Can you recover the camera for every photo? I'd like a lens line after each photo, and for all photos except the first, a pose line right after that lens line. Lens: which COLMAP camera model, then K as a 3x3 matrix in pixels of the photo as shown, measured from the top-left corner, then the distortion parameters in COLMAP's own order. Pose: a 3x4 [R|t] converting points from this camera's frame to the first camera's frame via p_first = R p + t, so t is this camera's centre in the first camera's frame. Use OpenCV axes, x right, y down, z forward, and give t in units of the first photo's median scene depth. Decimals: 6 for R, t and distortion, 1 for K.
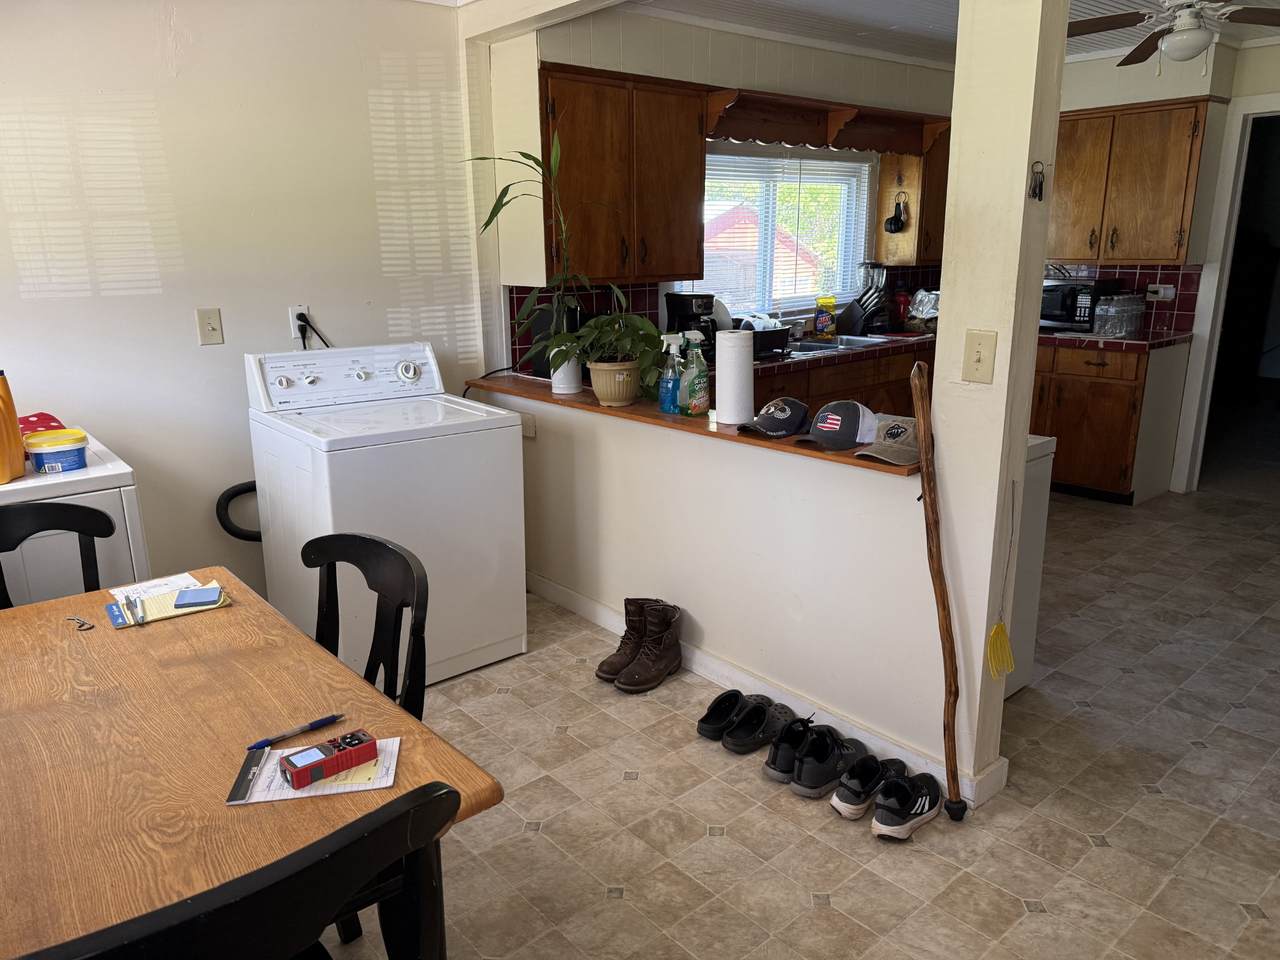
lens RADIAL K [[906.3, 0, 640.0], [0, 906.3, 480.0], [0, 0, 1]] dist [0.067082, -0.097539]
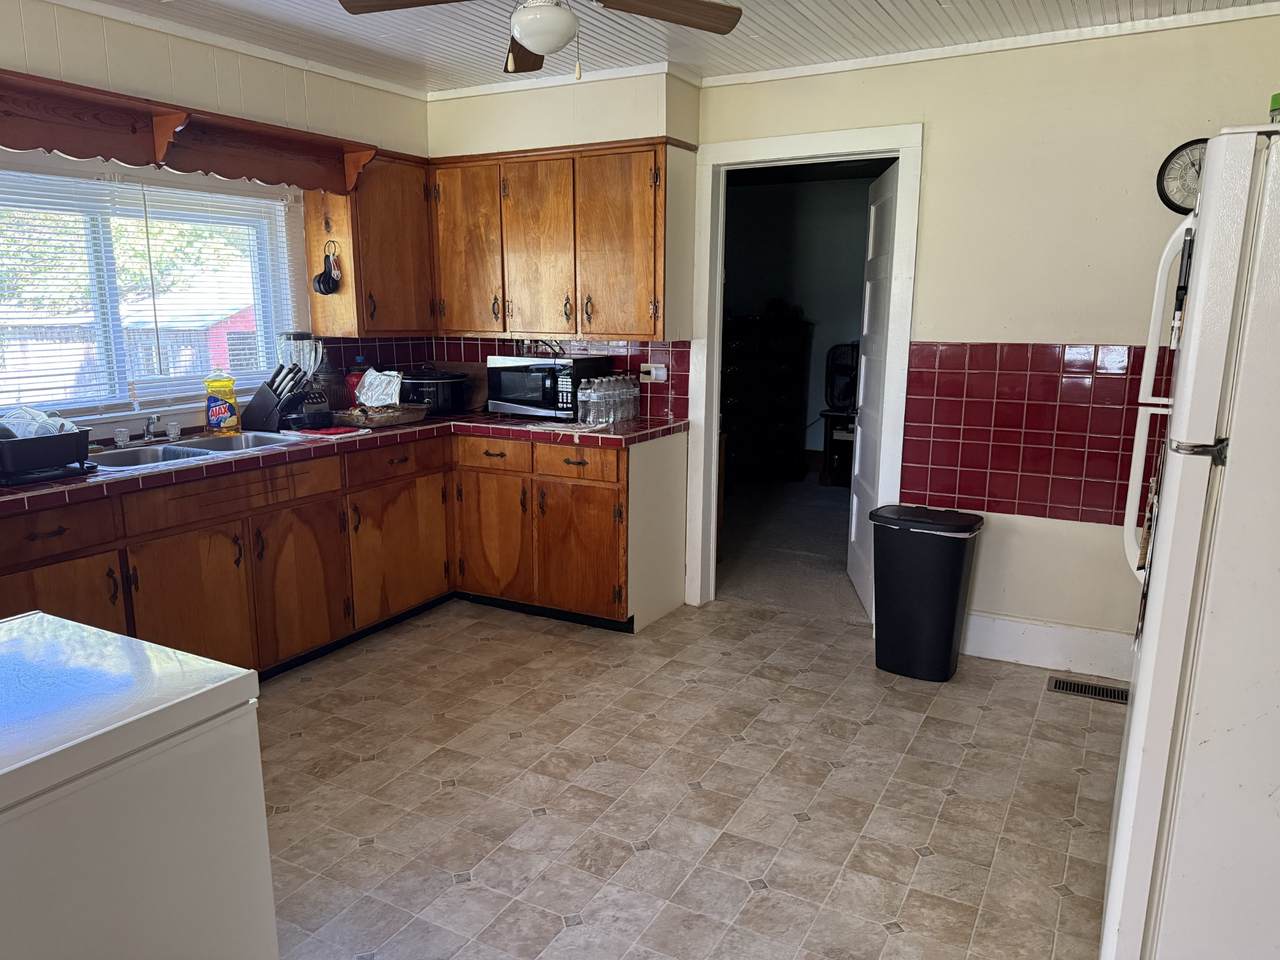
lens RADIAL K [[906.3, 0, 640.0], [0, 906.3, 480.0], [0, 0, 1]] dist [0.067082, -0.097539]
pose [[0.935783, -0.046736, 0.349464, 0.268461], [0.070747, 0.995907, -0.056256, -0.061789], [-0.345405, 0.077367, 0.935259, 0.235457]]
